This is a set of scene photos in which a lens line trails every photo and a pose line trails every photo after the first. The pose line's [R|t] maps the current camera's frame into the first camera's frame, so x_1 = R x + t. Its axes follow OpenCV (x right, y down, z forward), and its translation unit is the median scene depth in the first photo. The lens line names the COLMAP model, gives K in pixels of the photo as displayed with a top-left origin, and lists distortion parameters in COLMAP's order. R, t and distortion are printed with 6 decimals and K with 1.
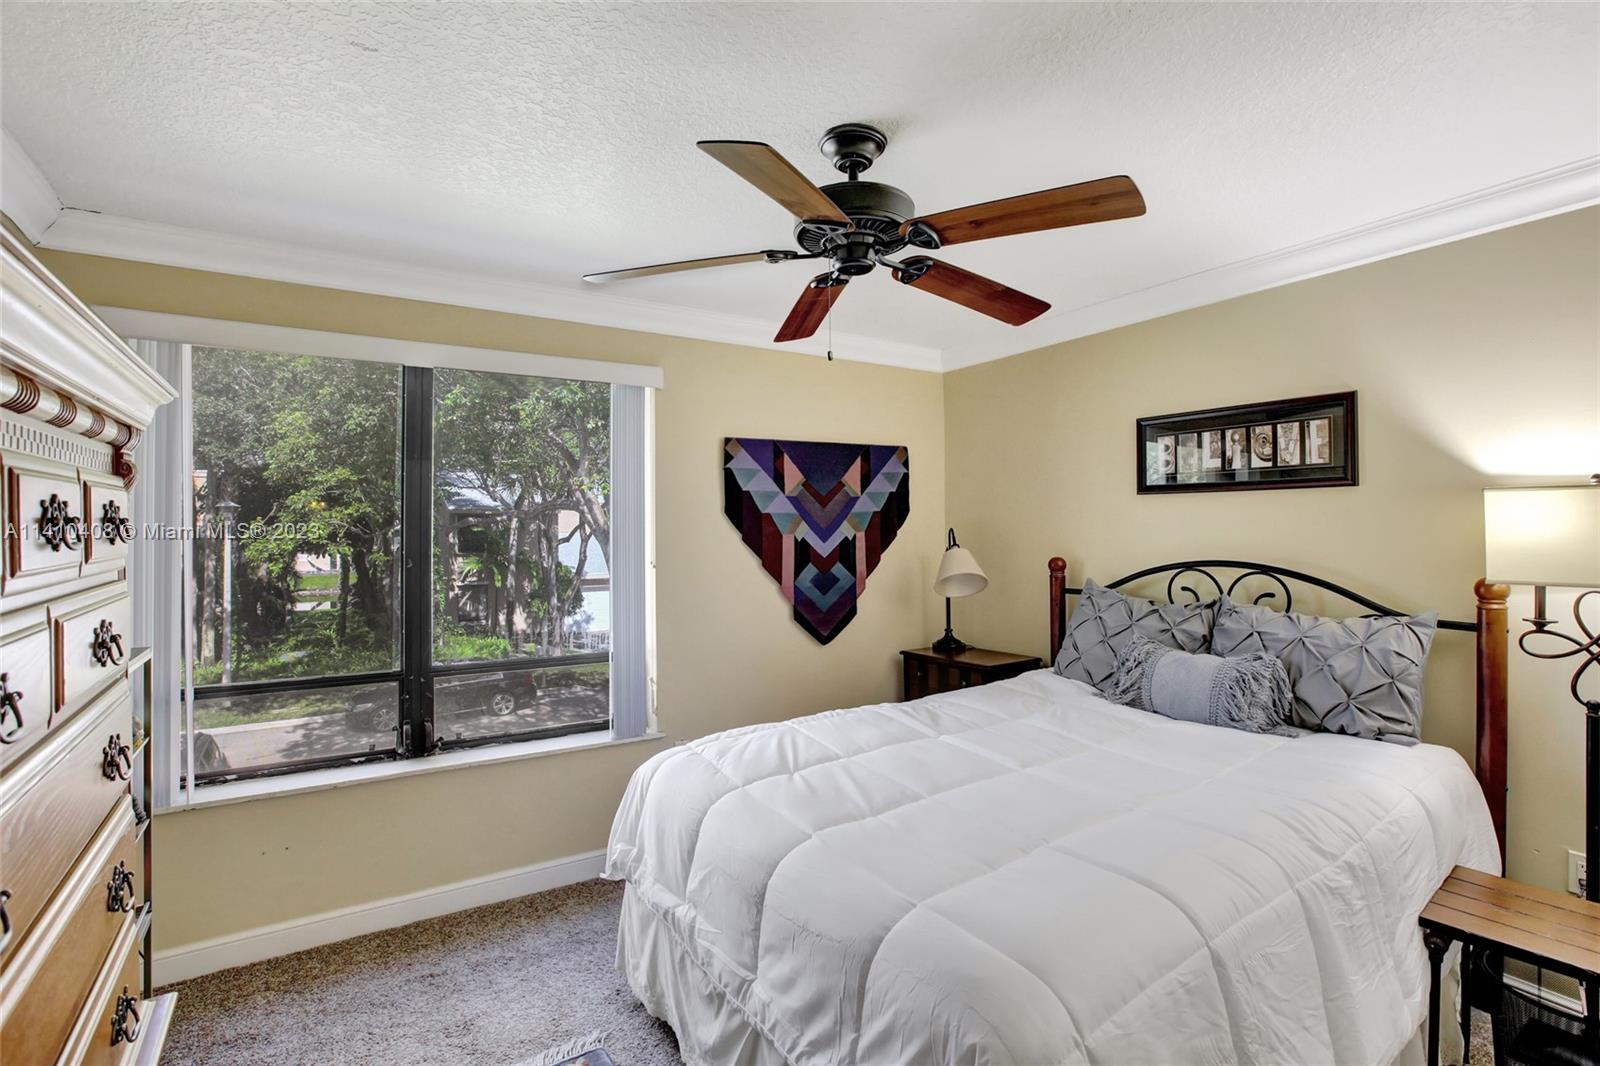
lens RADIAL K [[768.4, 0, 800.9], [0, 768.4, 540.0], [0, 0, 1]] dist [-0.045282, 0.032929]
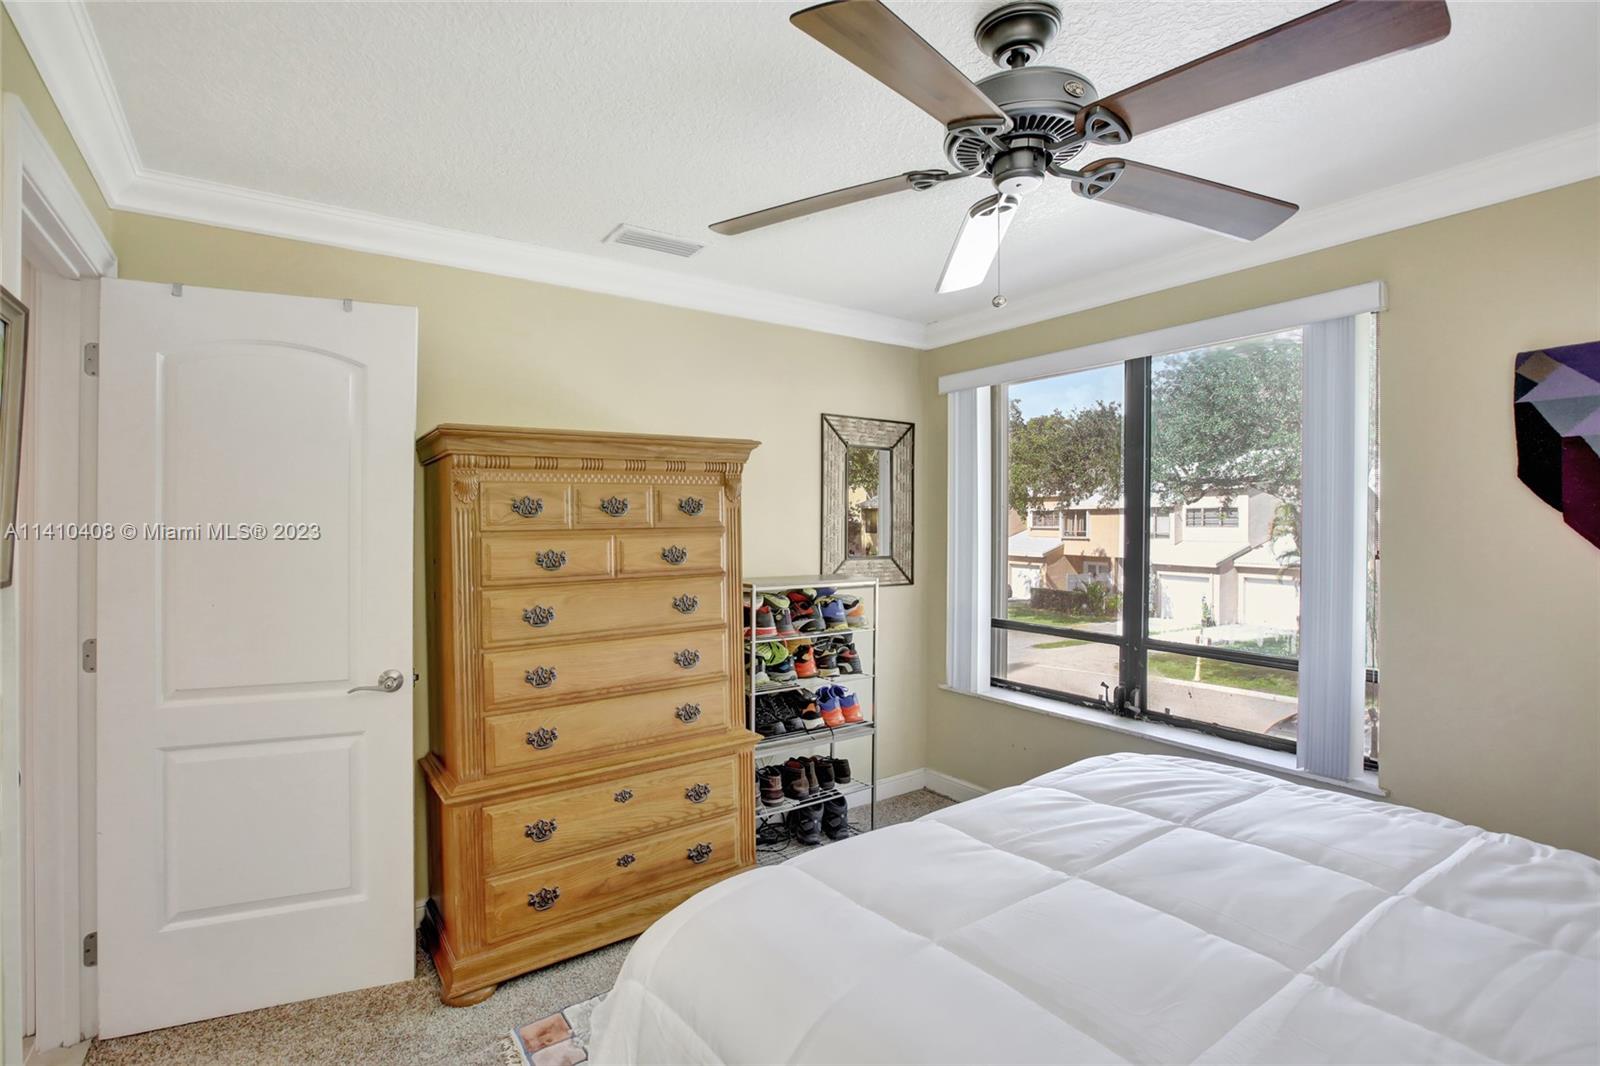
lens RADIAL K [[756.2, 0, 800.0], [0, 756.2, 533.0], [0, 0, 1]] dist [-0.026213, 0.000174]
pose [[0.038945, 0.014198, -0.999140, 0.530598], [-0.012640, 0.999826, 0.013715, 0.010108], [0.999161, 0.012095, 0.039117, 0.457695]]
